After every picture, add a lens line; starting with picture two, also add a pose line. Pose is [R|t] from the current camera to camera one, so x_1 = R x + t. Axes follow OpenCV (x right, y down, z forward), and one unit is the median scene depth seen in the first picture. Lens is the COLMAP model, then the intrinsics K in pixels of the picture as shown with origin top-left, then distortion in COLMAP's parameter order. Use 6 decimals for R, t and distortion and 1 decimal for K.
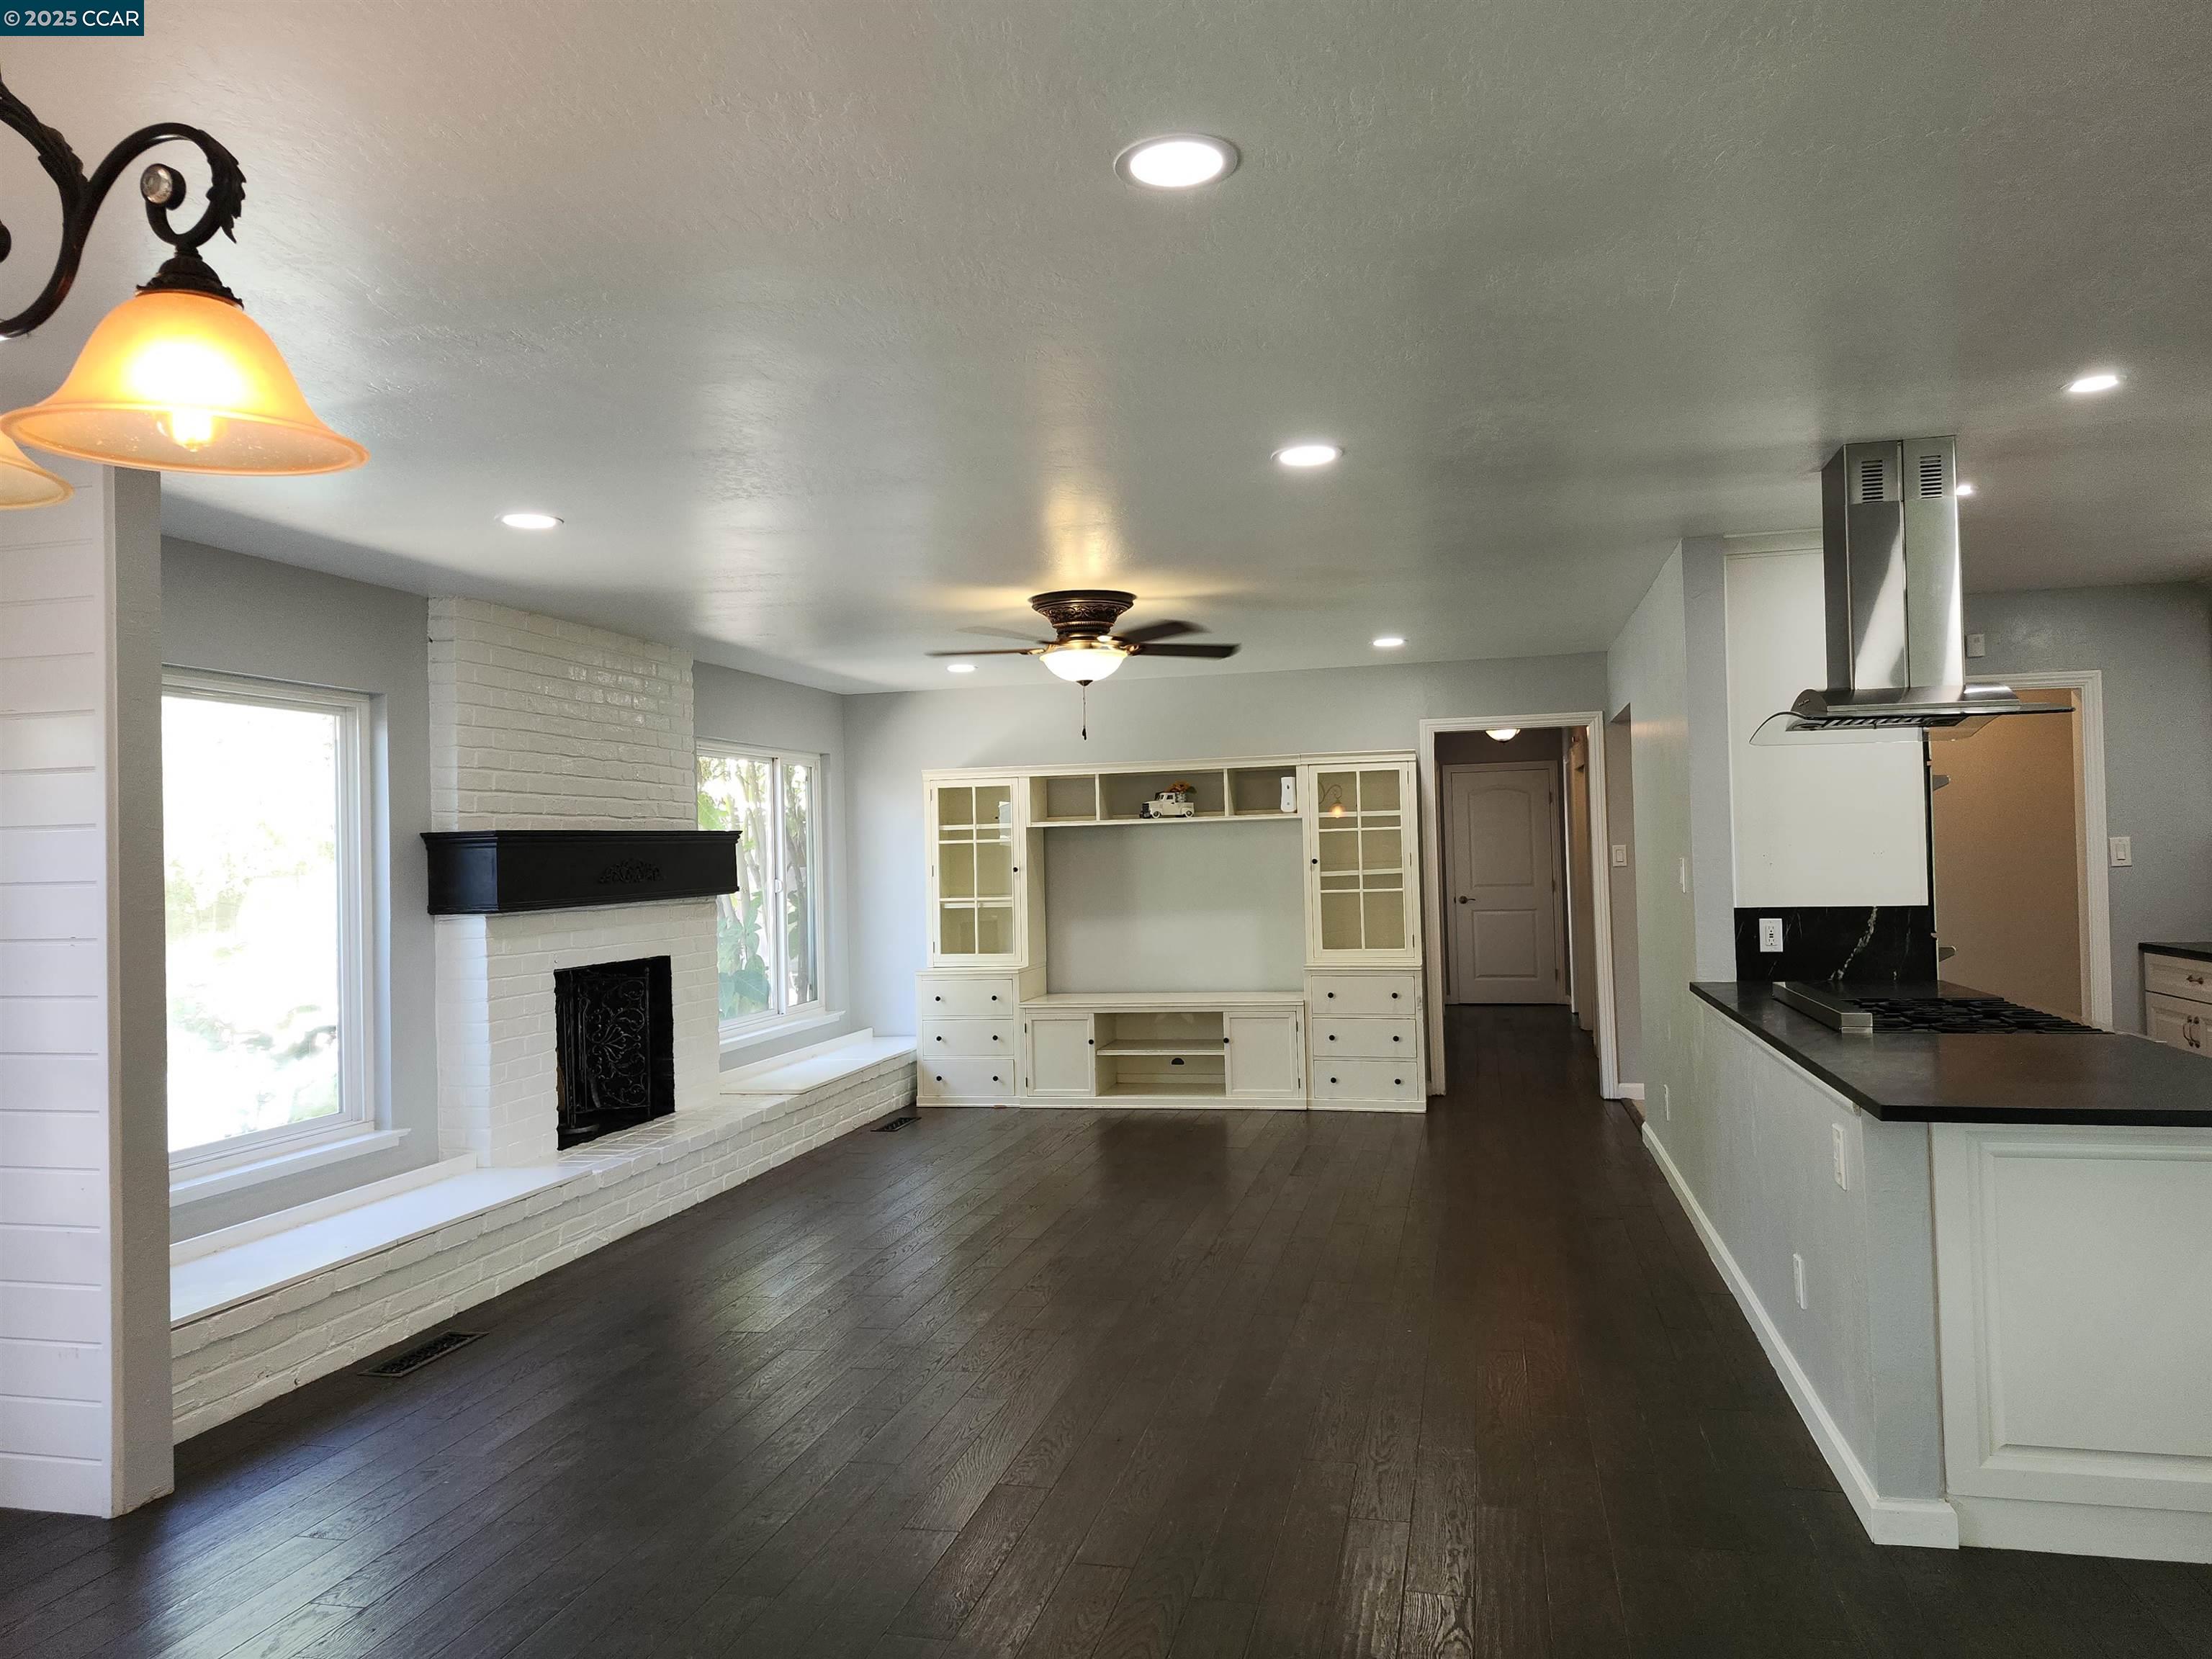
lens RADIAL K [[1497.4, 0, 1071.8], [0, 1497.4, 780.6], [0, 0, 1]] dist [0.092894, -0.128682]
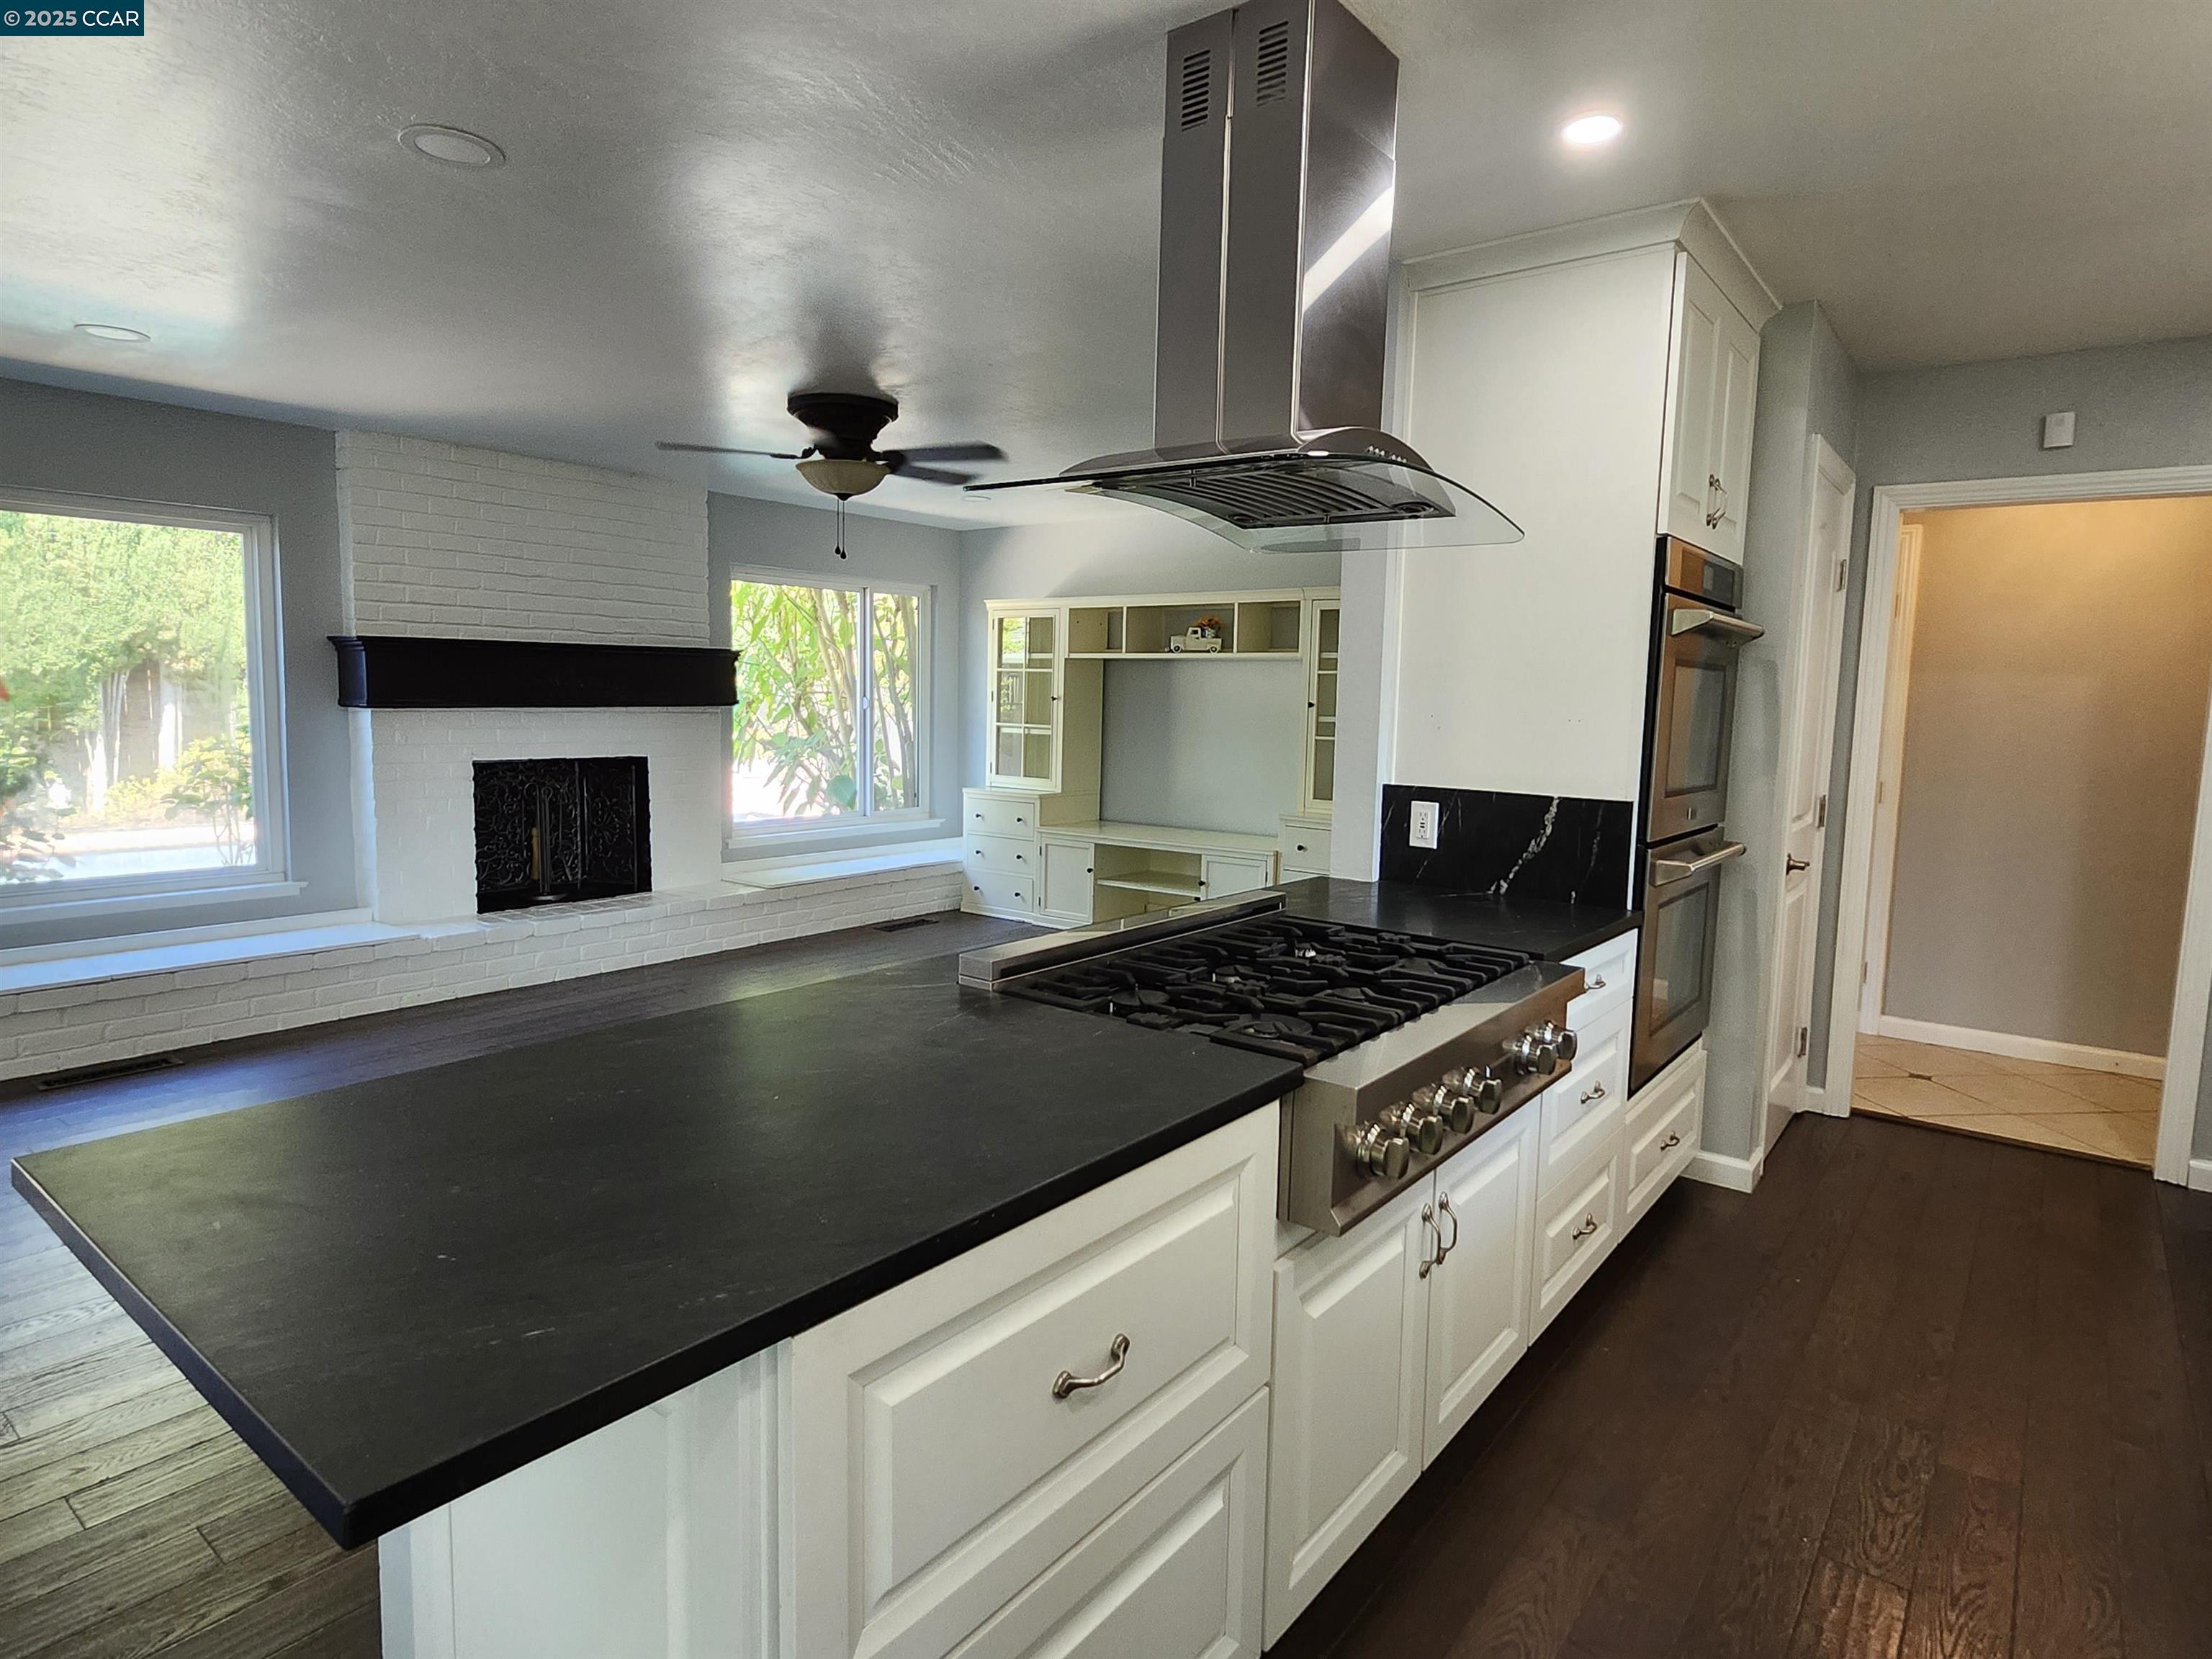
lens RADIAL K [[1215.1, 0, 1113.0], [0, 1215.1, 795.1], [0, 0, 1]] dist [0.002119, -0.000110]
pose [[0.914021, 0.079595, -0.397782, 0.403930], [-0.024430, 0.989583, 0.141877, 0.005968], [0.404931, -0.119961, 0.906444, 0.298277]]
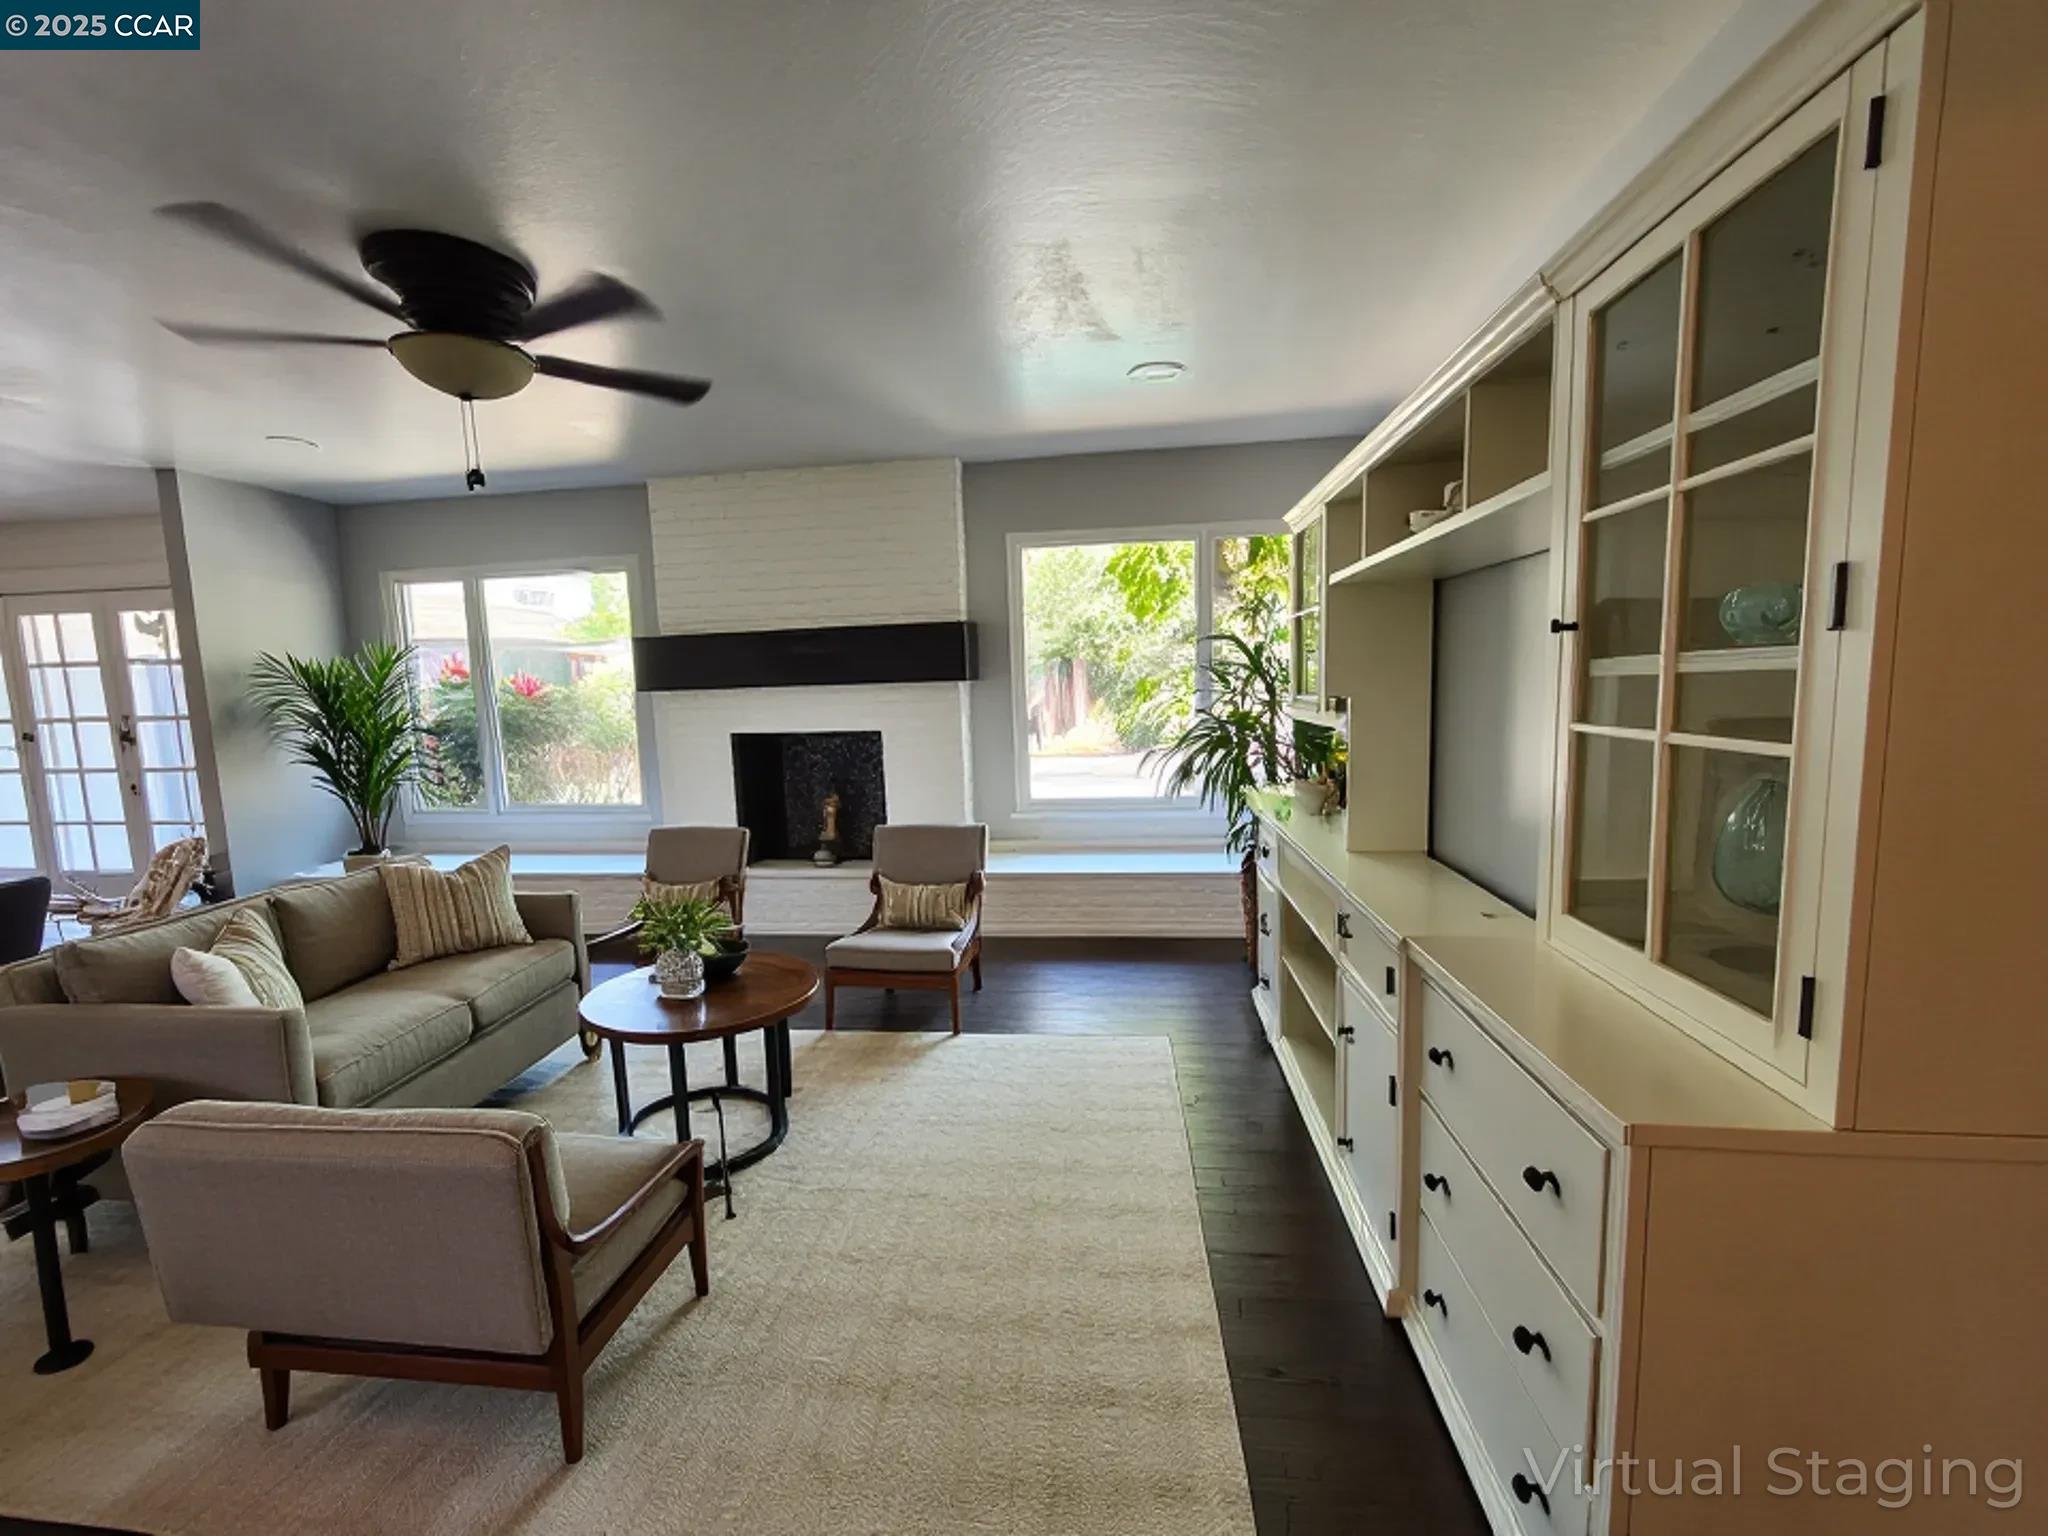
lens RADIAL K [[807.1, 0, 1025.2], [0, 807.1, 755.4], [0, 0, 1]] dist [0.002805, -0.000727]
pose [[0.133352, 0.125276, -0.983119, 0.356468], [0.081272, 0.987255, 0.136827, 0.055376], [0.987731, -0.098146, 0.121471, 0.993932]]
